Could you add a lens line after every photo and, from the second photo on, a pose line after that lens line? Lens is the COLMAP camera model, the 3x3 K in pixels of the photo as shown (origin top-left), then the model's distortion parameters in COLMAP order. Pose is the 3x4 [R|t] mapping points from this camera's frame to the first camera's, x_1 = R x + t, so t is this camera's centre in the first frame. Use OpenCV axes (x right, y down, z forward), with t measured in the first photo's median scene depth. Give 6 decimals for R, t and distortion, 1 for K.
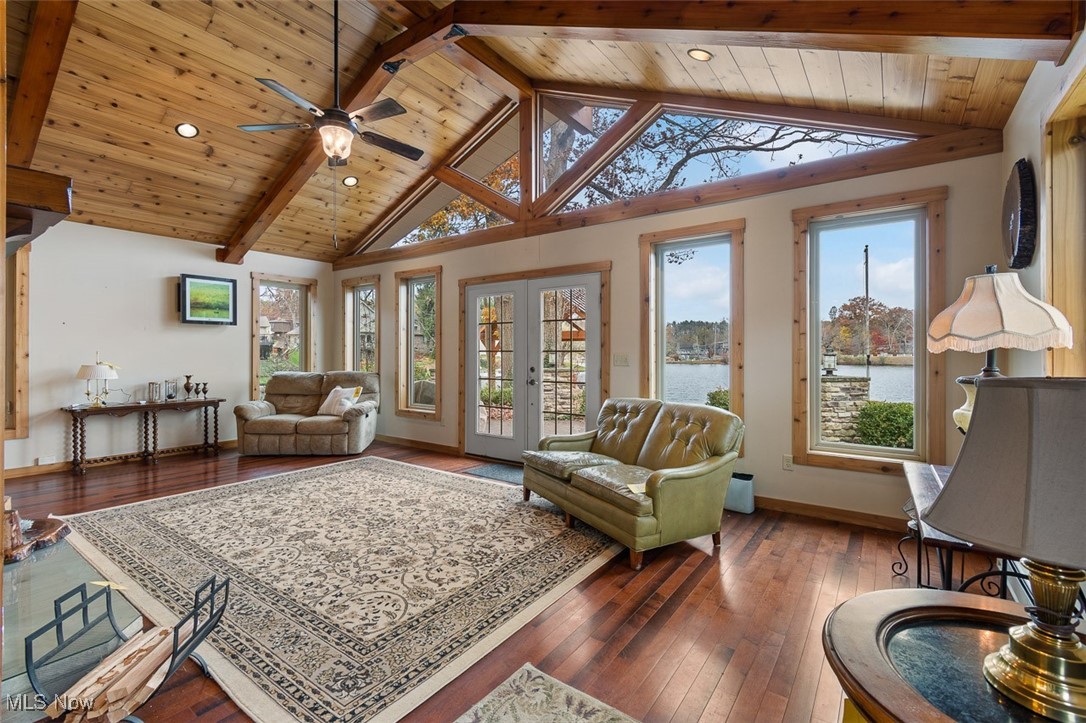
lens RADIAL K [[484.3, 0, 542.0], [0, 484.3, 357.7], [0, 0, 1]] dist [0.001617, -0.000223]
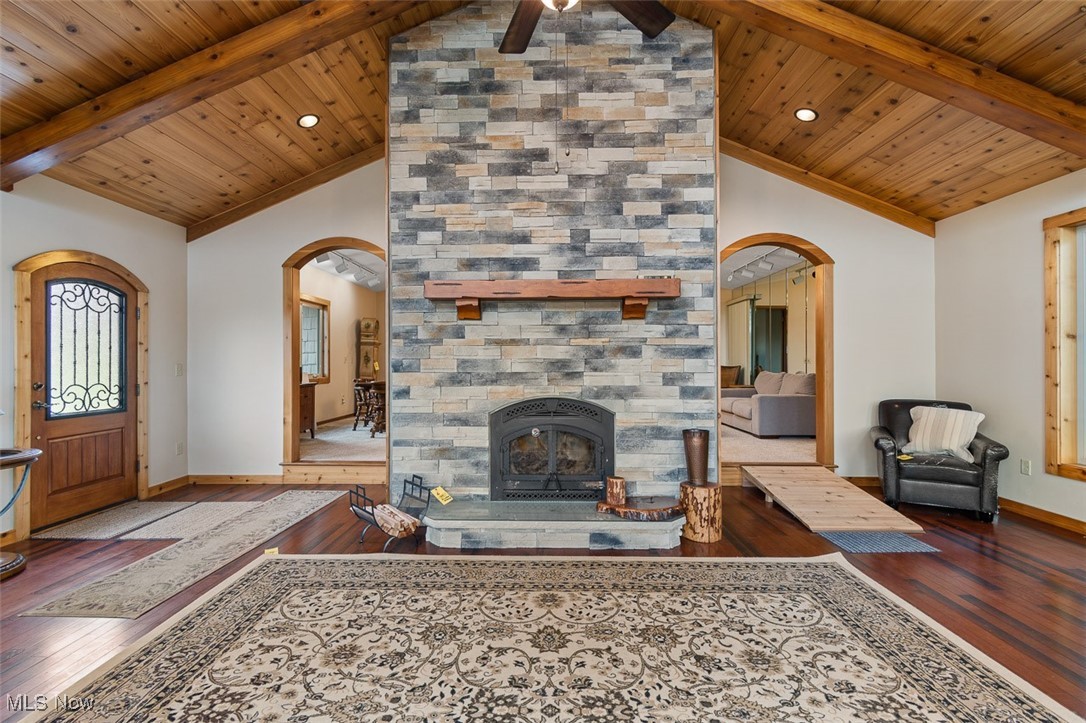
lens RADIAL K [[481.8, 0, 539.5], [0, 481.8, 361.1], [0, 0, 1]] dist [-0.000013, -0.001479]
pose [[-0.824025, -0.003365, -0.566543, -0.116818], [-0.005766, 0.999980, 0.002448, -0.016481], [0.566524, 0.005284, -0.824029, 1.681595]]
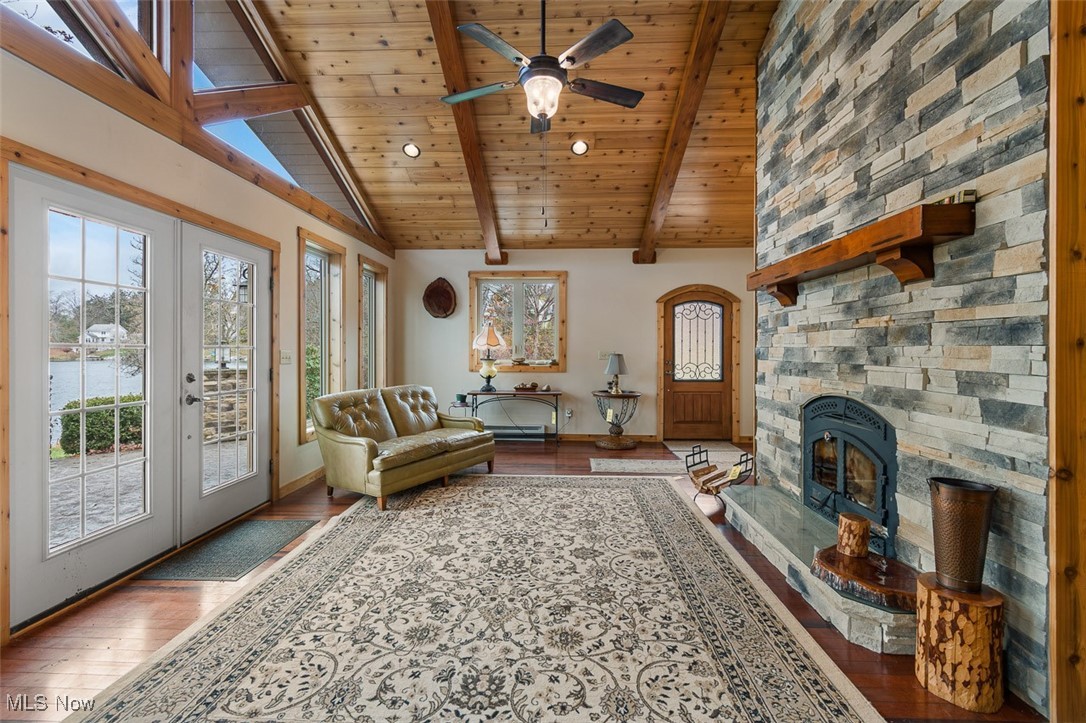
lens RADIAL K [[481.8, 0, 539.5], [0, 481.8, 361.1], [0, 0, 1]] dist [-0.000013, -0.001479]
pose [[-0.547144, -0.024091, 0.836692, -1.308131], [0.003815, 0.999504, 0.031274, -0.023498], [-0.837030, 0.020303, -0.546780, 1.709718]]
